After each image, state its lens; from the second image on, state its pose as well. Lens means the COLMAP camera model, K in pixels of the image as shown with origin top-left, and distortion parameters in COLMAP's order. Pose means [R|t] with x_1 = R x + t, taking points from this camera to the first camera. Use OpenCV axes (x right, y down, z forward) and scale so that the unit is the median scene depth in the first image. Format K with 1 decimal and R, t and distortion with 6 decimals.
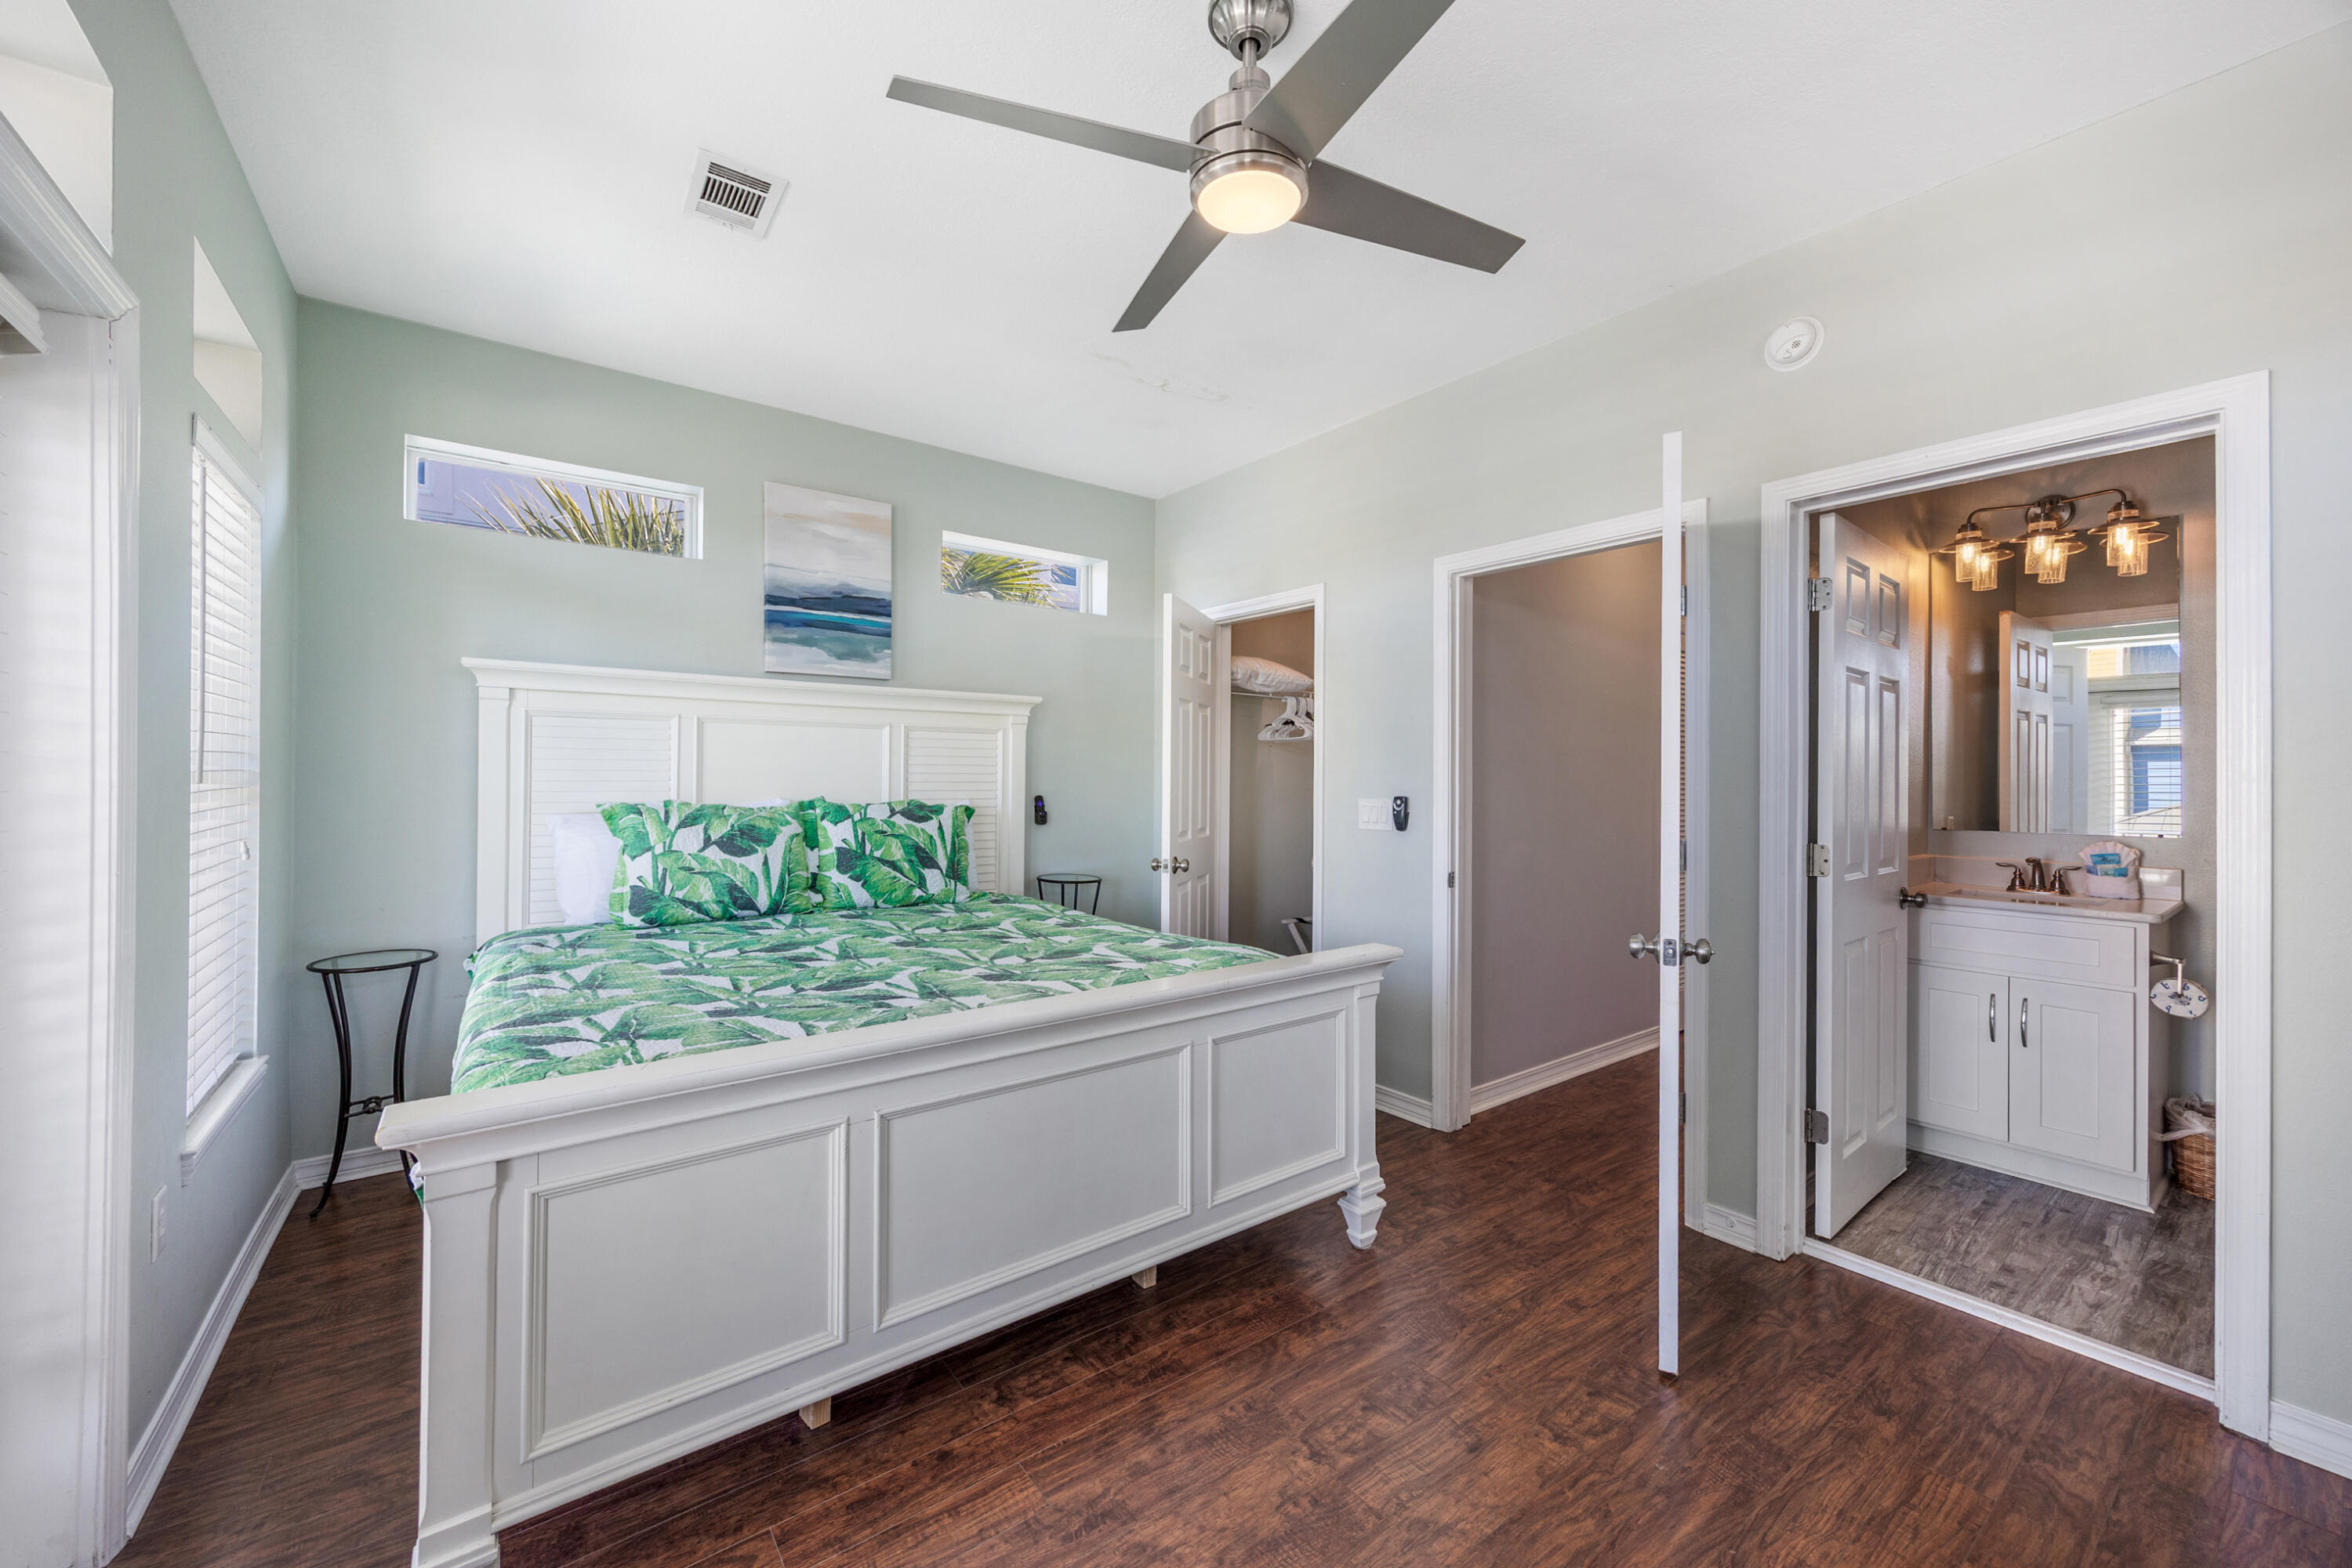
lens RADIAL K [[906.7, 0, 1161.2], [0, 906.7, 775.2], [0, 0, 1]] dist [-0.003280, 0.000498]
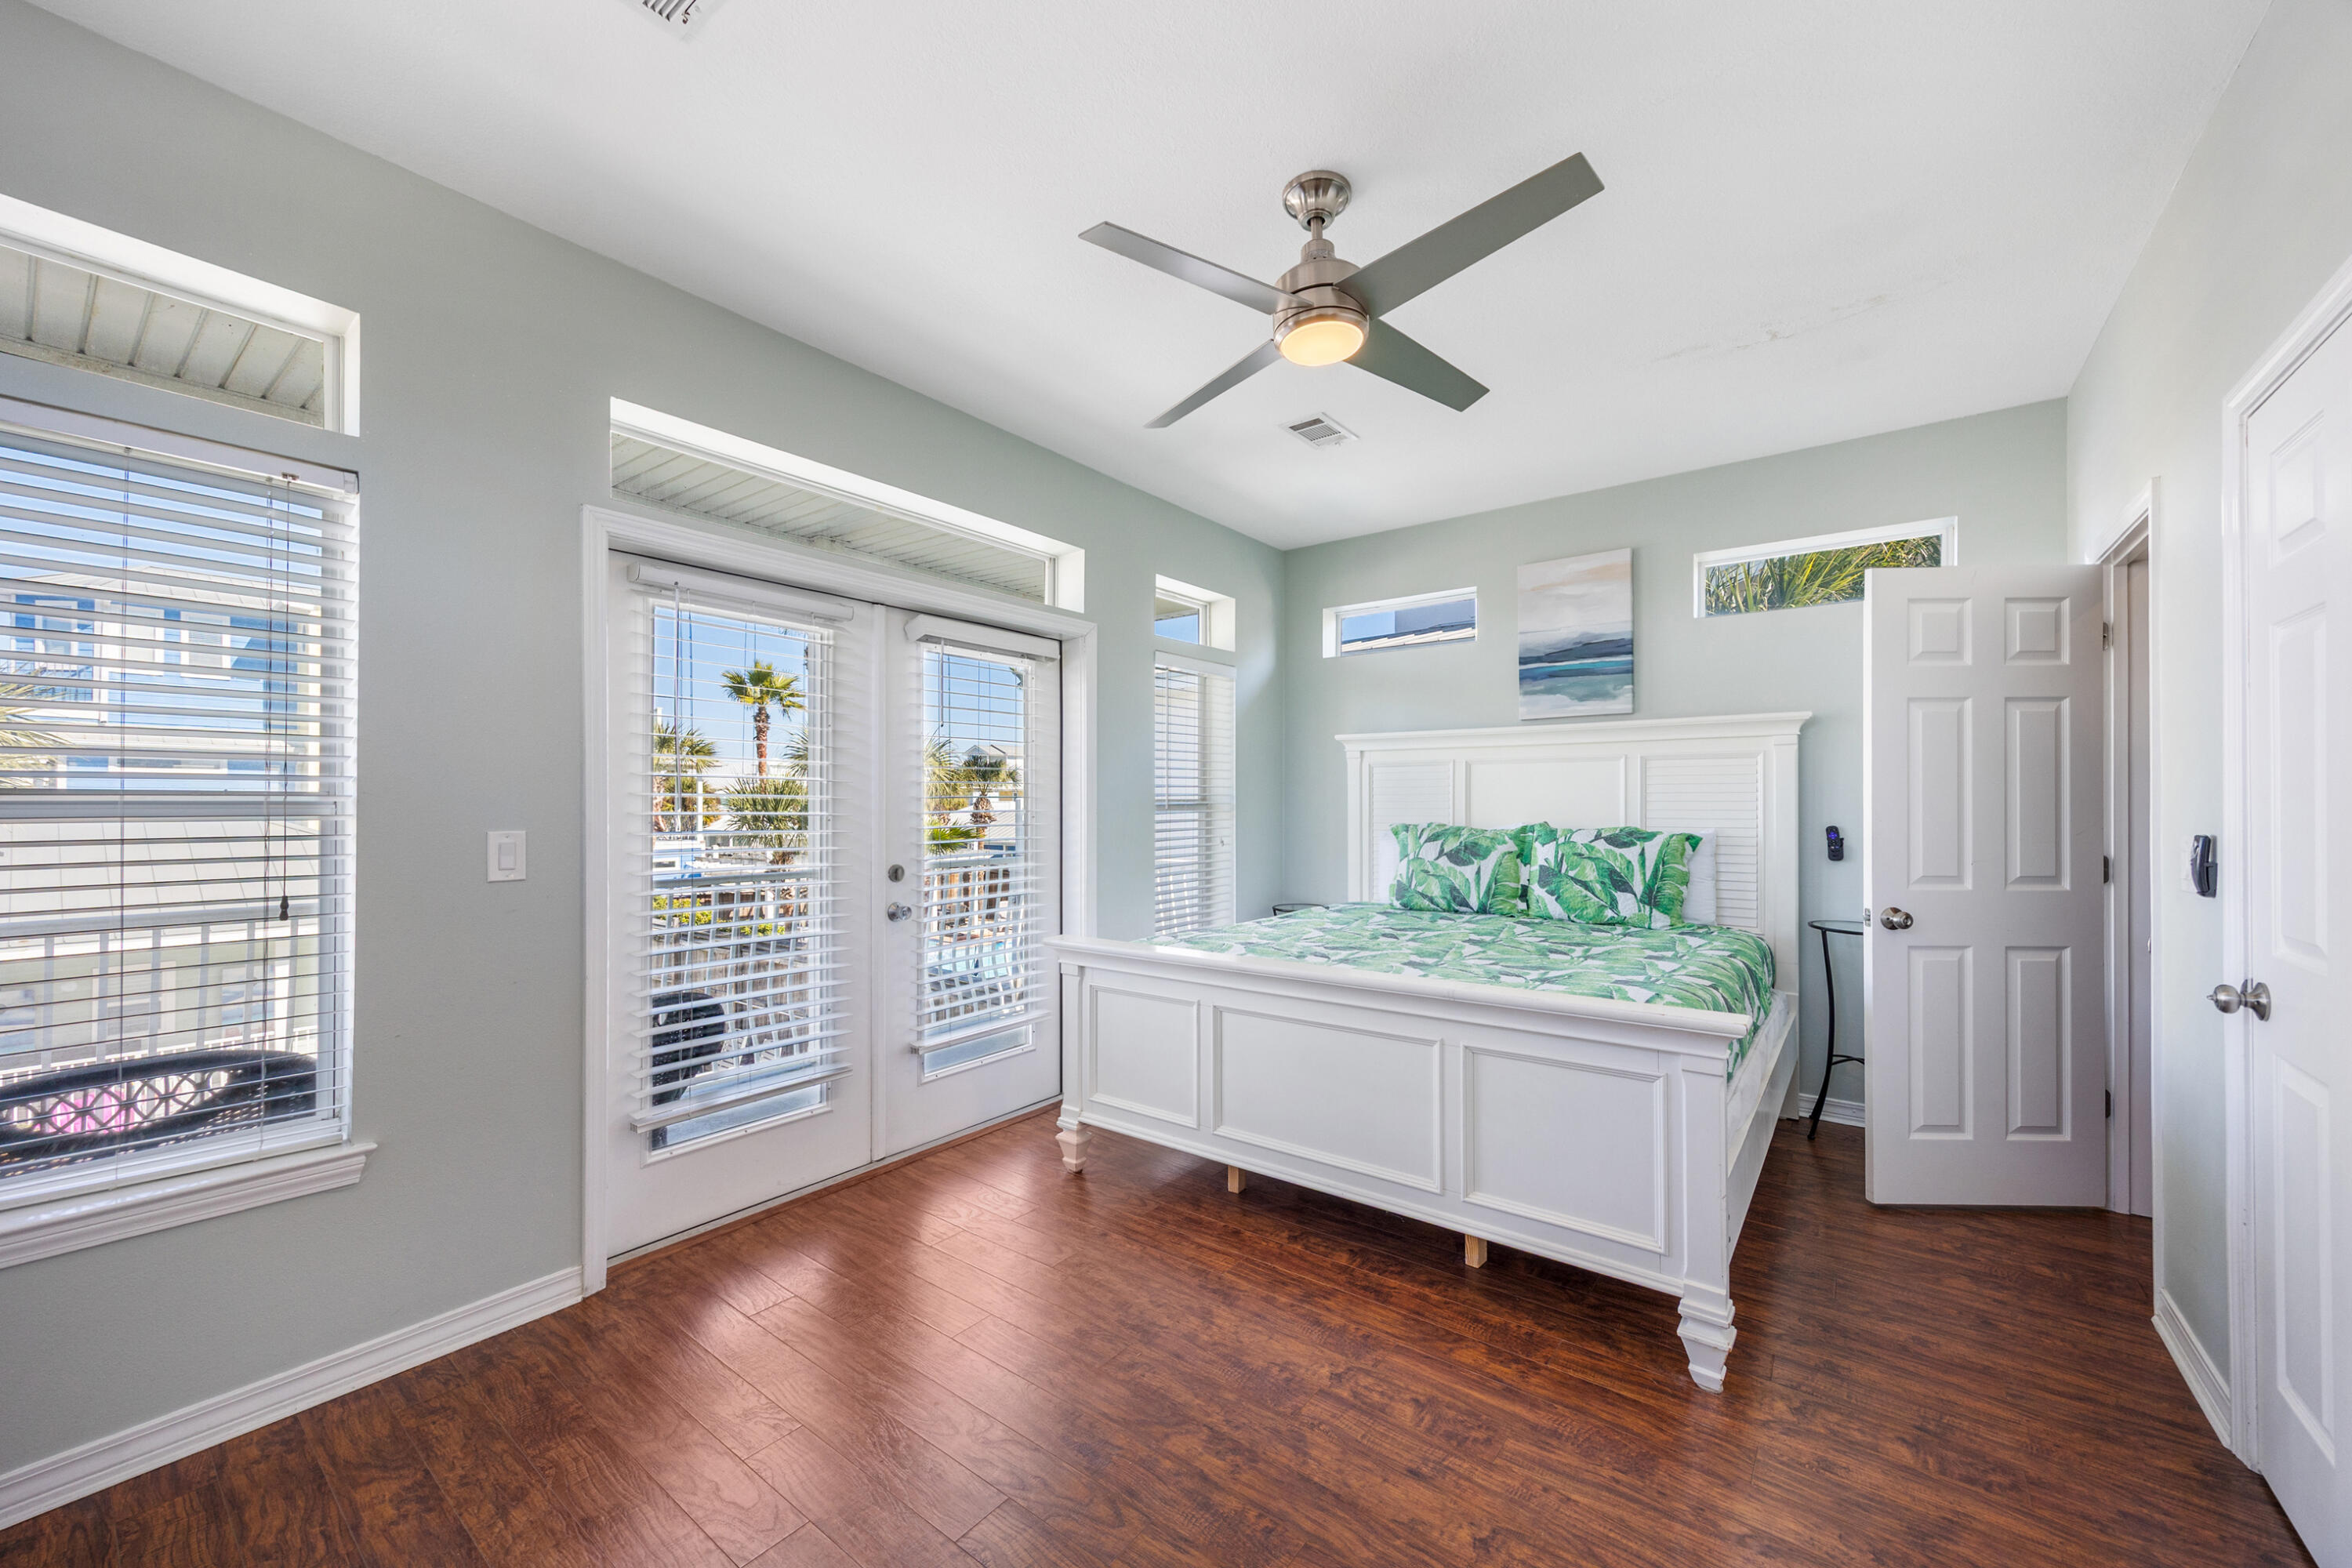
lens RADIAL K [[906.7, 0, 1214.1], [0, 906.7, 804.4], [0, 0, 1]] dist [-0.003280, 0.000498]
pose [[0.279594, -0.007290, -0.960091, 0.650747], [-0.000382, 0.999970, -0.007704, 0.010205], [0.960118, 0.002520, 0.279583, 0.267568]]
